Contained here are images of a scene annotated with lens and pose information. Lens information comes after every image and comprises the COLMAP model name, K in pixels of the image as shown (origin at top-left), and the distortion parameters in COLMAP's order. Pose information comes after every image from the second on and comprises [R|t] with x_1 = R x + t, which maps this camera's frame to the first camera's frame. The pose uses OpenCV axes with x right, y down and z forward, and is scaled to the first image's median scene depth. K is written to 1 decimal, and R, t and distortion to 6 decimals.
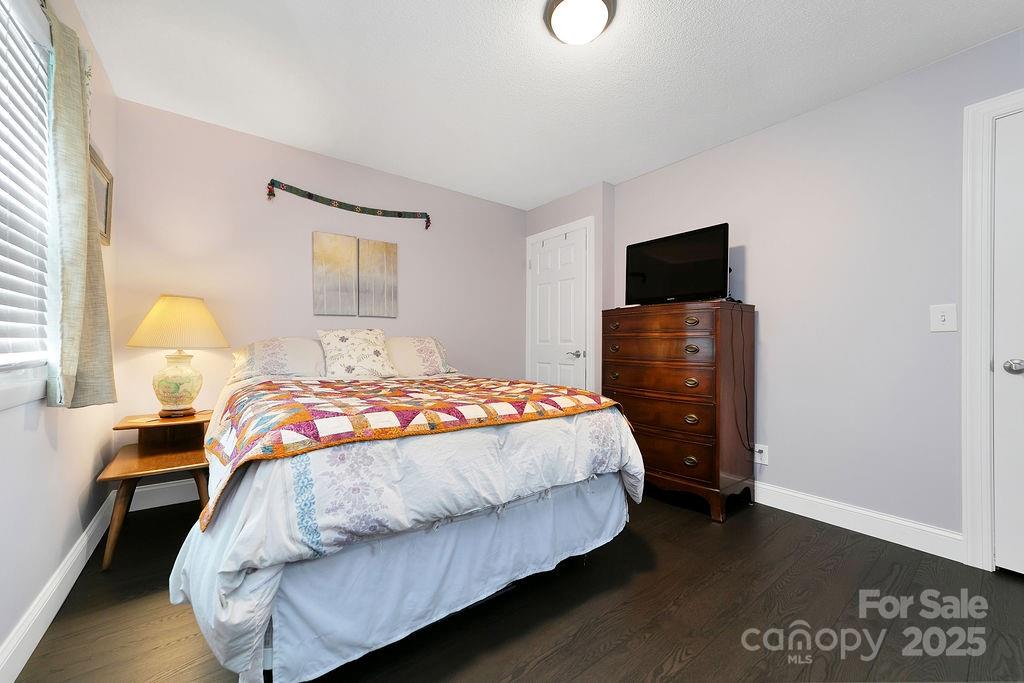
lens RADIAL K [[406.4, 0, 513.9], [0, 406.4, 345.7], [0, 0, 1]] dist [-0.016656, 0.008491]
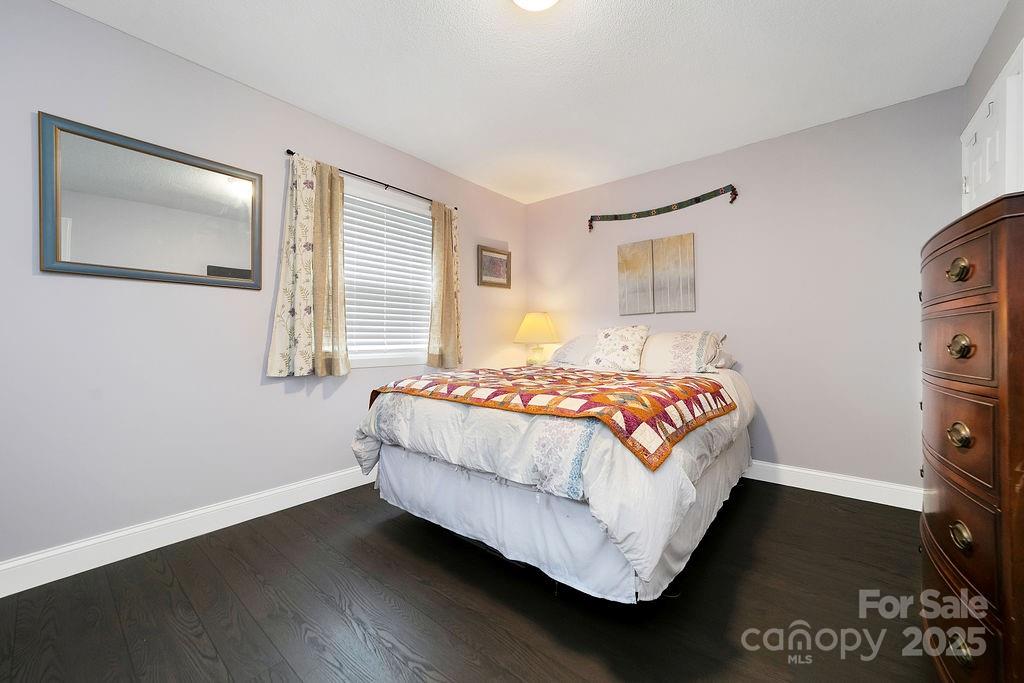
lens RADIAL K [[406.4, 0, 513.9], [0, 406.4, 345.7], [0, 0, 1]] dist [-0.016656, 0.008491]
pose [[0.203107, 0.003973, -0.979148, 0.653039], [0.002324, 0.999987, 0.004539, 0.006304], [0.979154, -0.003198, 0.203096, 0.480639]]
